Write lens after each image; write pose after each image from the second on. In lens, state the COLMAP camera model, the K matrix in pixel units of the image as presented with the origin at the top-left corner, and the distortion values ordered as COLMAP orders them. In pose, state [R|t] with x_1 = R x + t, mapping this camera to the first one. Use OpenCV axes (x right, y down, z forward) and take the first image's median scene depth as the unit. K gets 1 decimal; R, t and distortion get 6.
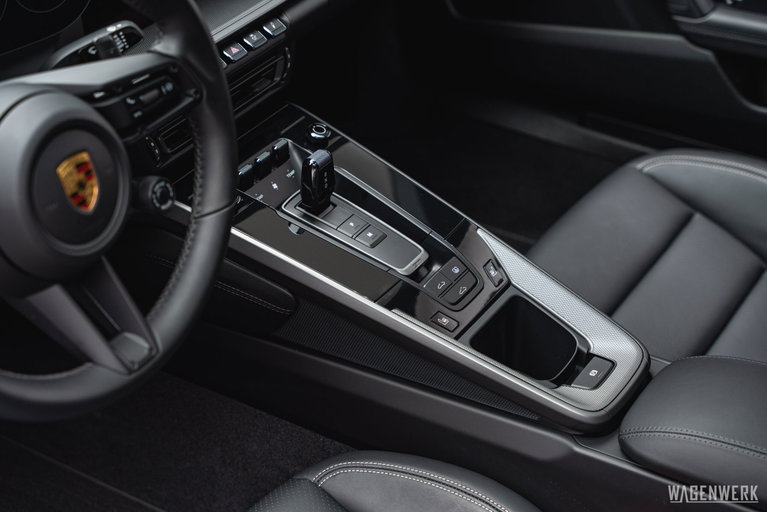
lens RADIAL K [[1327.7, 0, 383.7], [0, 1327.7, 255.9], [0, 0, 1]] dist [-0.047655, 0.000000]
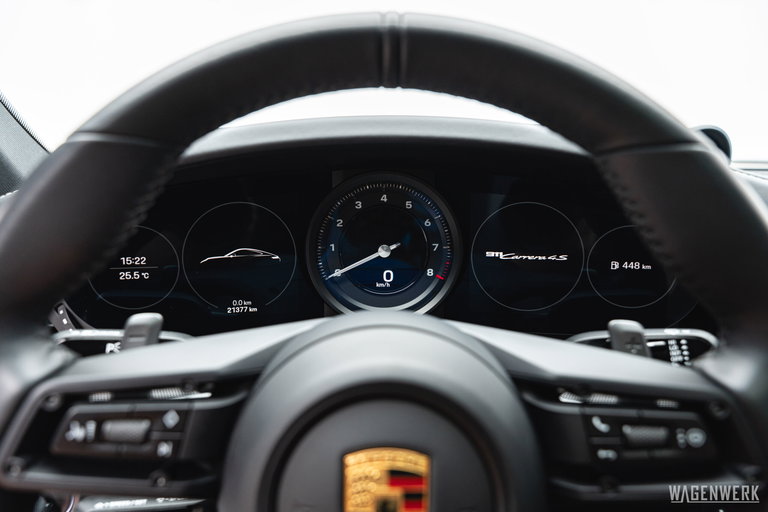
lens RADIAL K [[524.9, 0, 380.8], [0, 524.9, 255.2], [0, 0, 1]] dist [-0.009493, -0.002664]
pose [[0.513794, 0.162119, -0.842457, -0.065089], [-0.479895, 0.868291, -0.125586, -0.105179], [0.711138, 0.468816, 0.523923, 0.775004]]
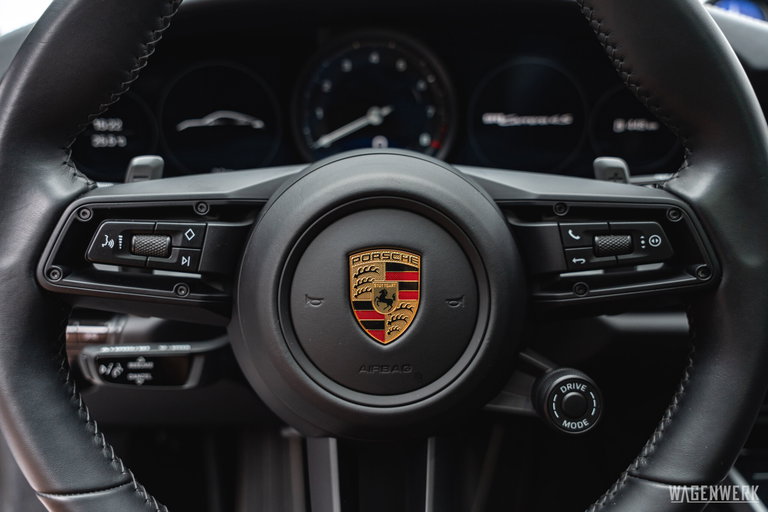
lens RADIAL K [[709.5, 0, 382.4], [0, 709.5, 255.9], [0, 0, 1]] dist [-0.002119, 0.000000]
pose [[0.538418, 0.237234, -0.808595, 0.029868], [-0.465978, 0.883318, -0.051123, -0.049094], [0.702118, 0.404313, 0.586141, 0.734755]]
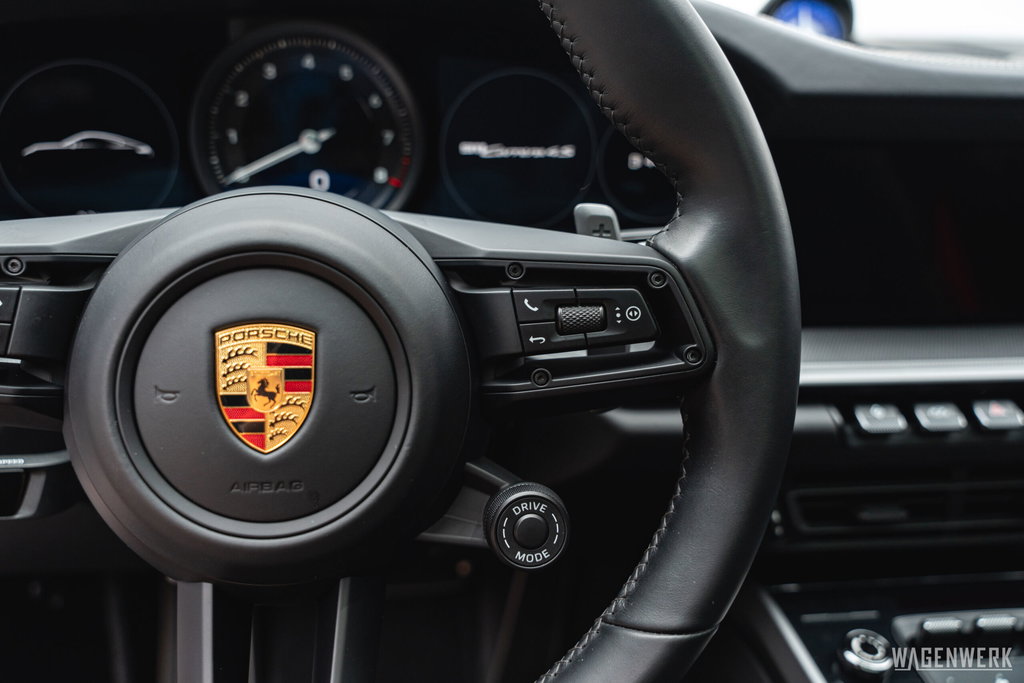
lens RADIAL K [[967.6, 0, 513.2], [0, 967.6, 339.4], [0, 0, 1]] dist [-0.011919, 0.000000]
pose [[0.619054, 0.242667, -0.746917, 0.060378], [-0.459216, 0.883379, -0.093602, -0.070725], [0.637097, 0.400941, 0.658296, 0.764122]]
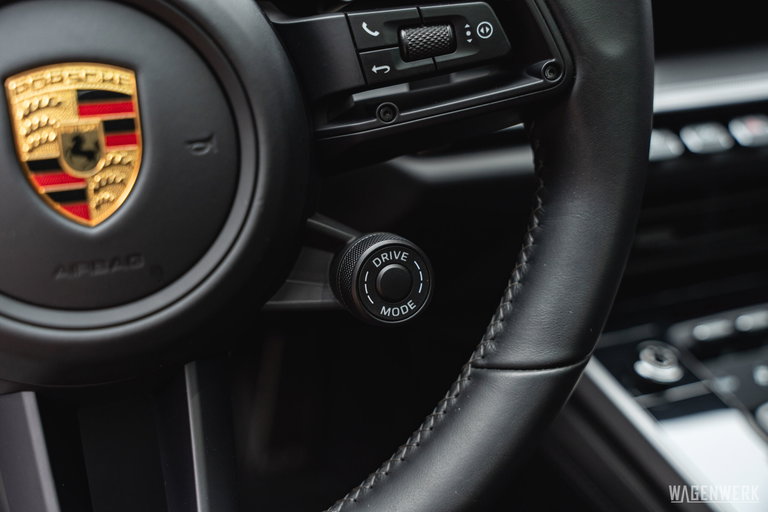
lens RADIAL K [[855.6, 0, 382.6], [0, 855.6, 256.2], [0, 0, 1]] dist [-0.040680, 0.000000]
pose [[0.786415, 0.256469, -0.561939, -0.022926], [-0.344123, 0.937384, -0.053766, -0.038460], [0.512963, 0.235659, 0.825429, 0.788486]]
